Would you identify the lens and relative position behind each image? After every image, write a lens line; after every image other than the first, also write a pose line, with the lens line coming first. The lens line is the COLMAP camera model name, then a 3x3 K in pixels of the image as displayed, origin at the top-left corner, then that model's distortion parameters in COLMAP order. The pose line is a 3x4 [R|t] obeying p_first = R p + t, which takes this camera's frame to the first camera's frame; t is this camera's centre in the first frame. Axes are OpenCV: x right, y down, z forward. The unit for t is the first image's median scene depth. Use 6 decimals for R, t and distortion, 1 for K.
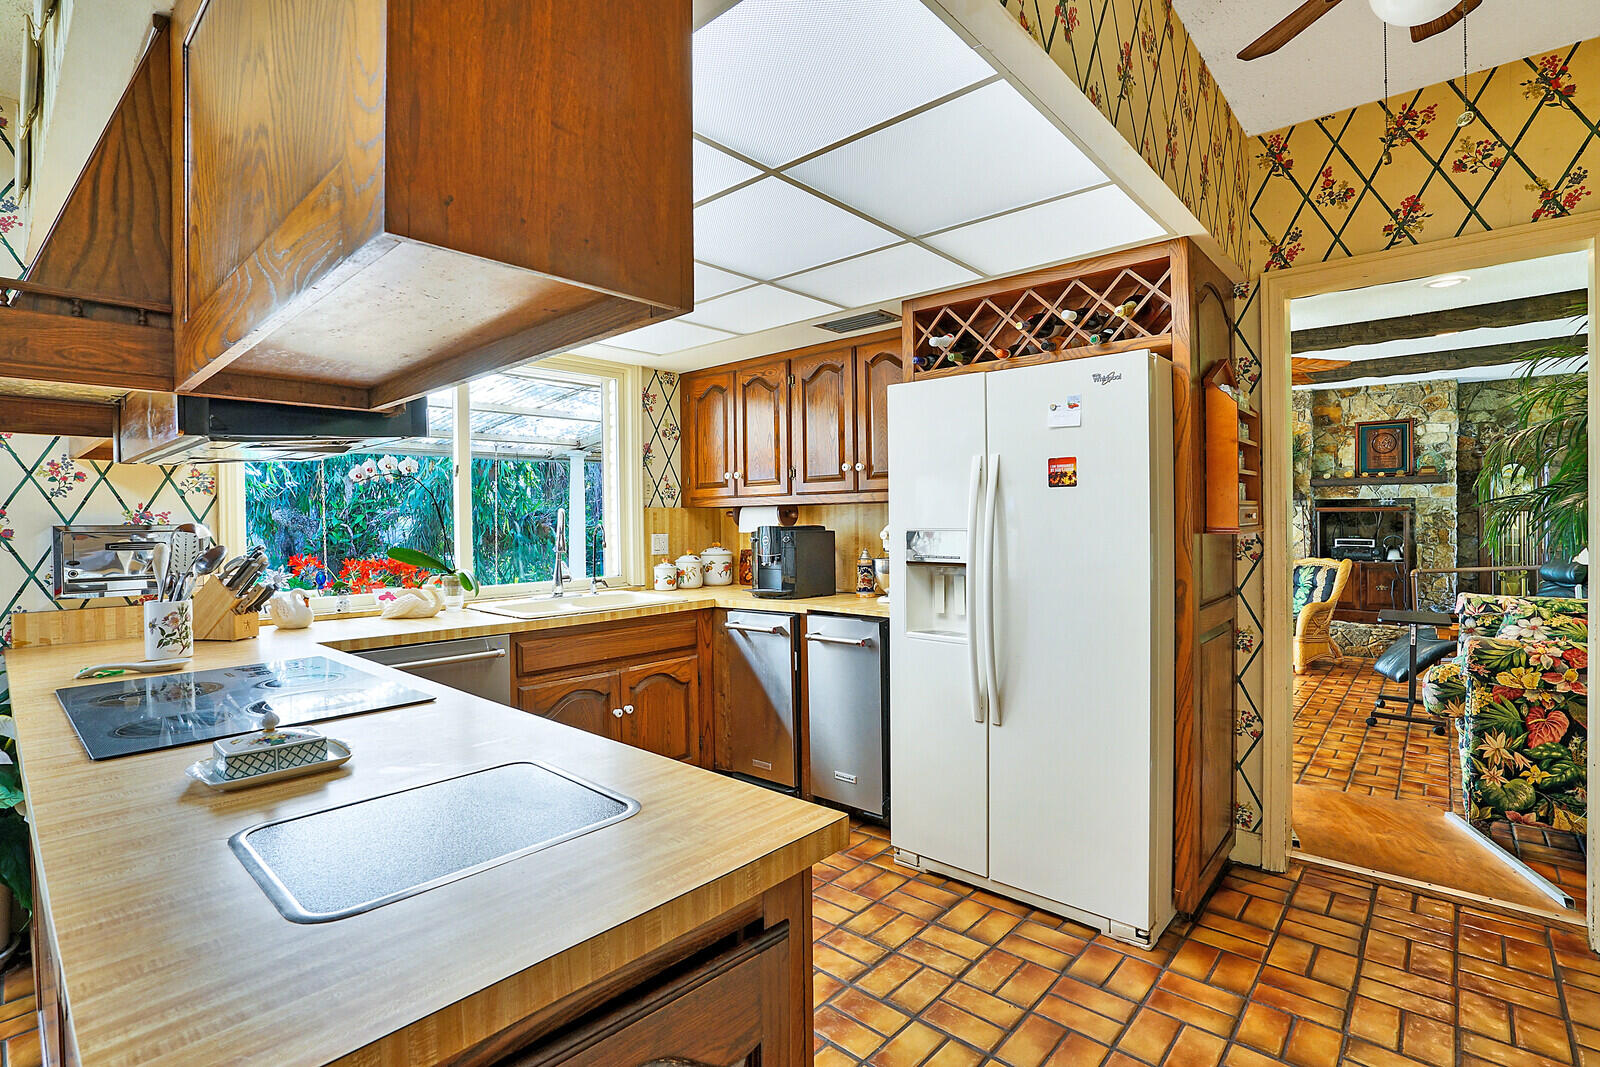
lens RADIAL K [[739.1, 0, 799.3], [0, 739.1, 522.0], [0, 0, 1]] dist [-0.021125, 0.005830]
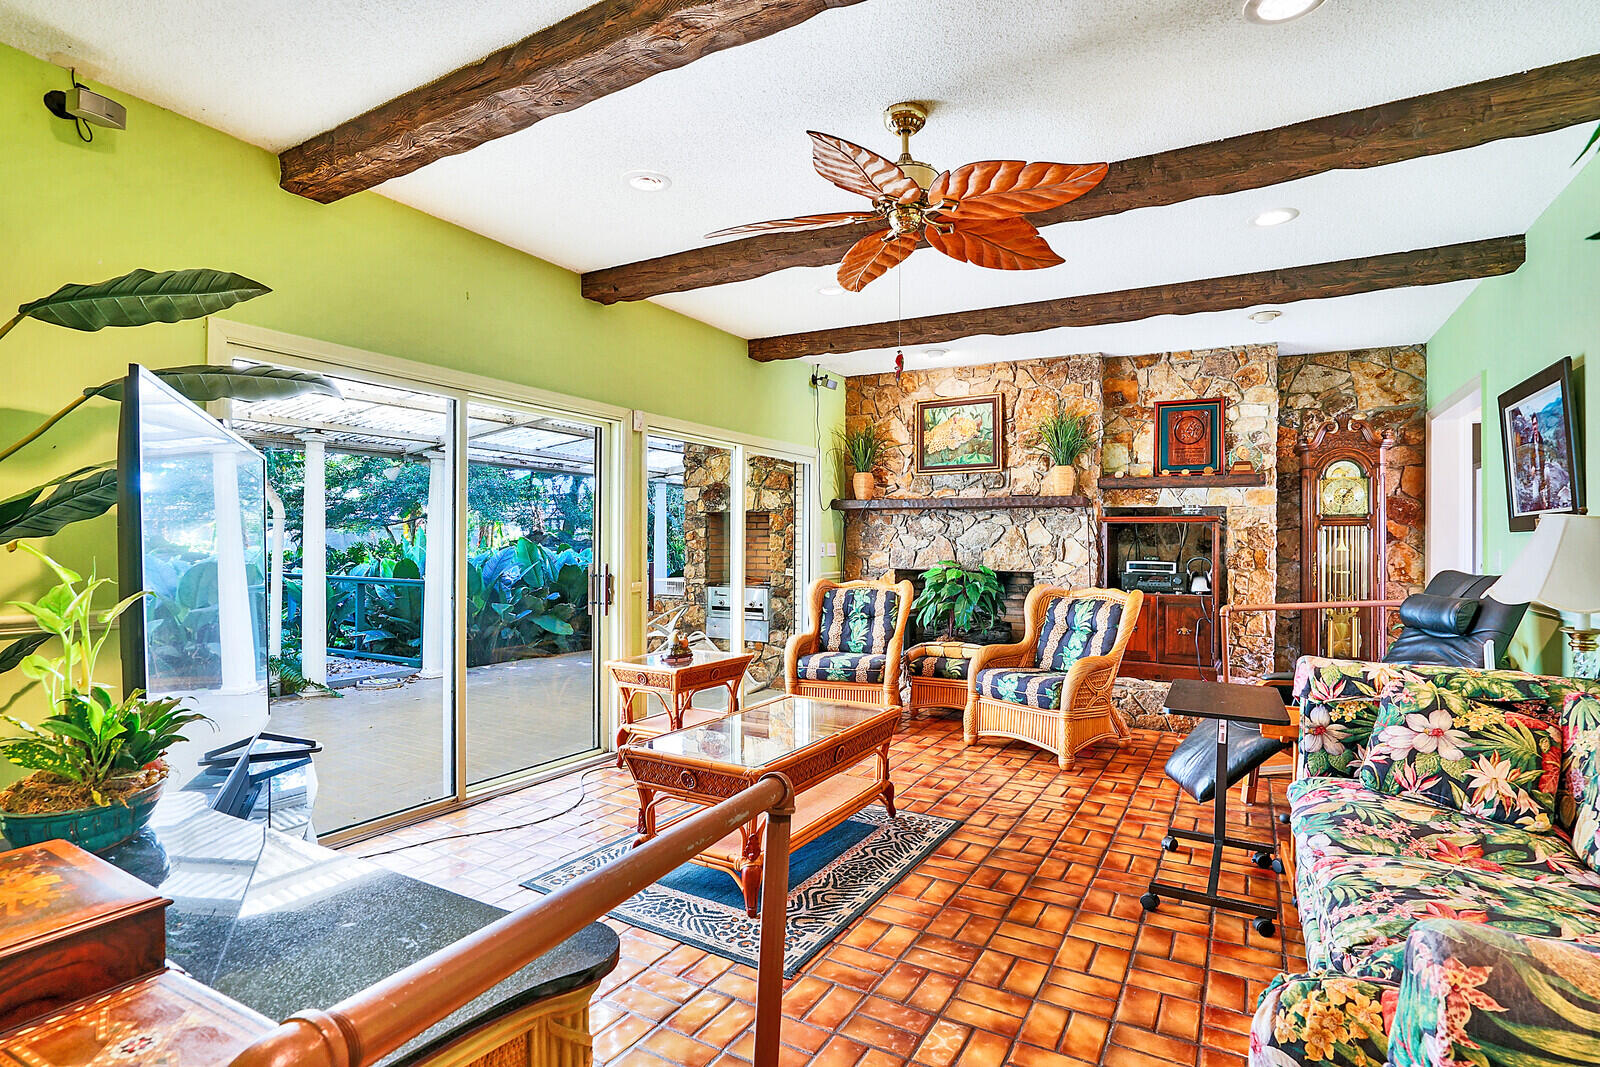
lens RADIAL K [[764.2, 0, 800.0], [0, 764.2, 533.5], [0, 0, 1]] dist [-0.027041, 0.000606]
pose [[0.981861, 0.021702, 0.188356, 0.452706], [-0.018277, 0.999635, -0.019902, 0.026600], [-0.188719, 0.016099, 0.981899, 0.539821]]
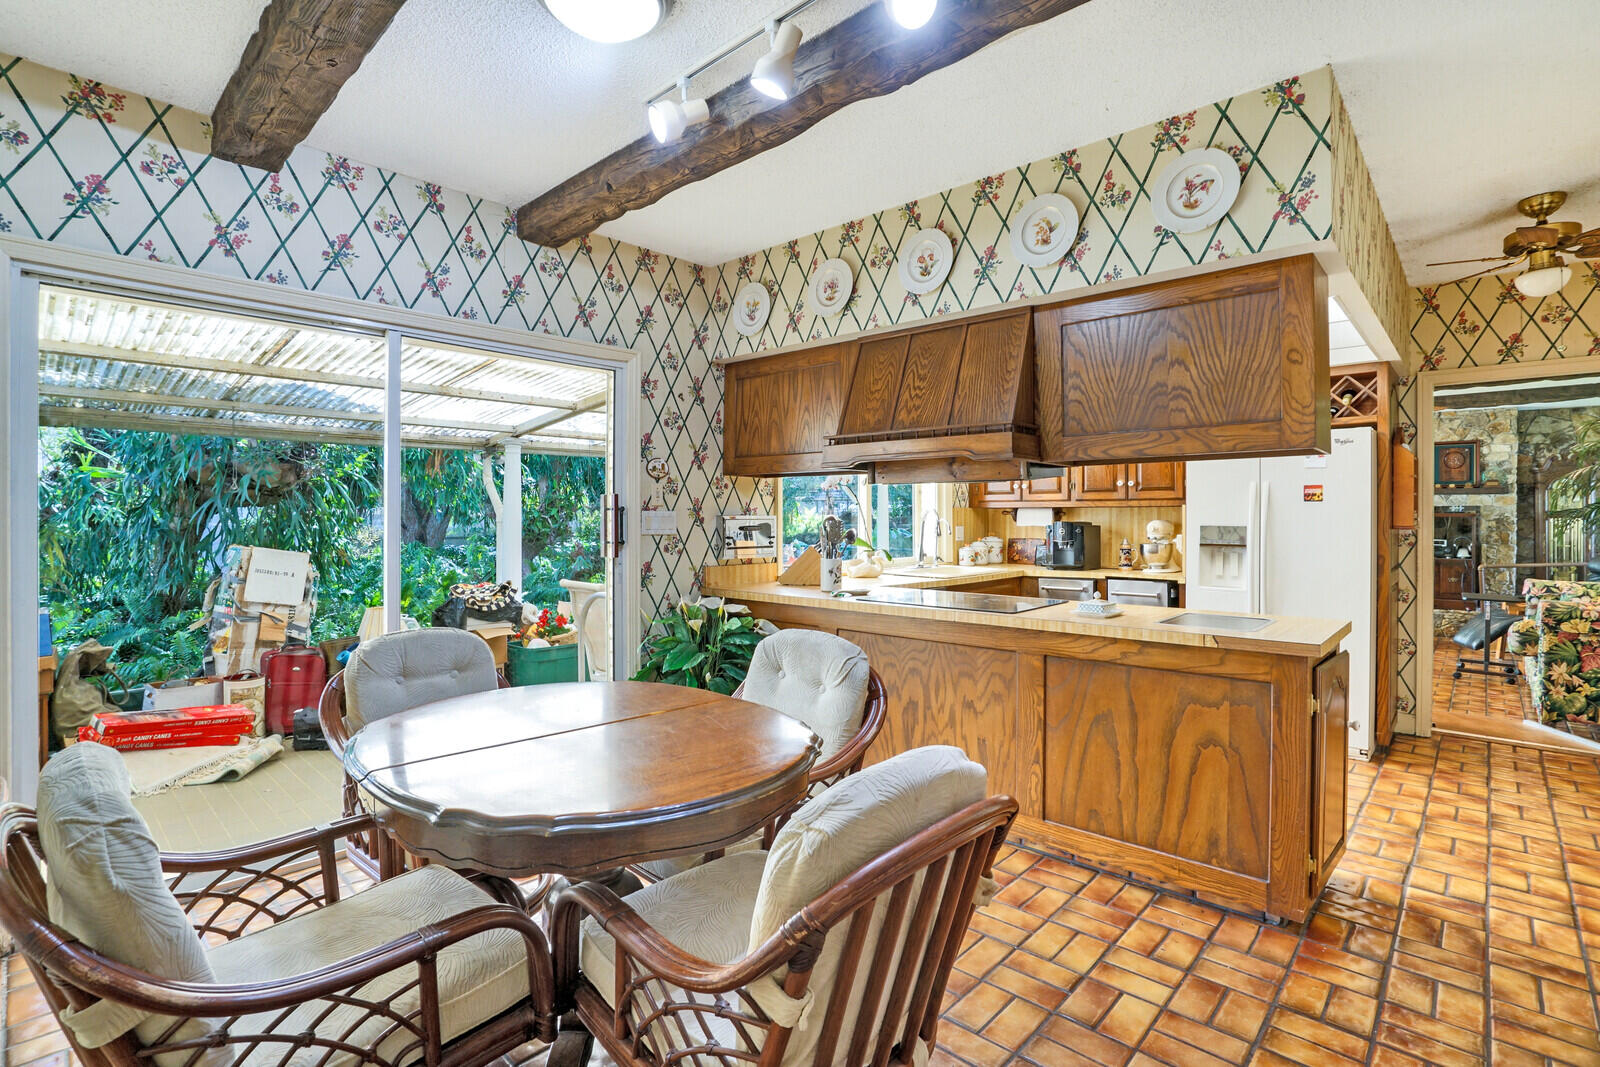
lens RADIAL K [[753.2, 0, 805.7], [0, 753.2, 513.0], [0, 0, 1]] dist [-0.001729, 0.000325]
pose [[0.999879, 0.013146, -0.008342, -0.411464], [-0.013209, 0.999884, -0.007533, 0.004546], [0.008242, 0.007642, 0.999937, -0.396351]]
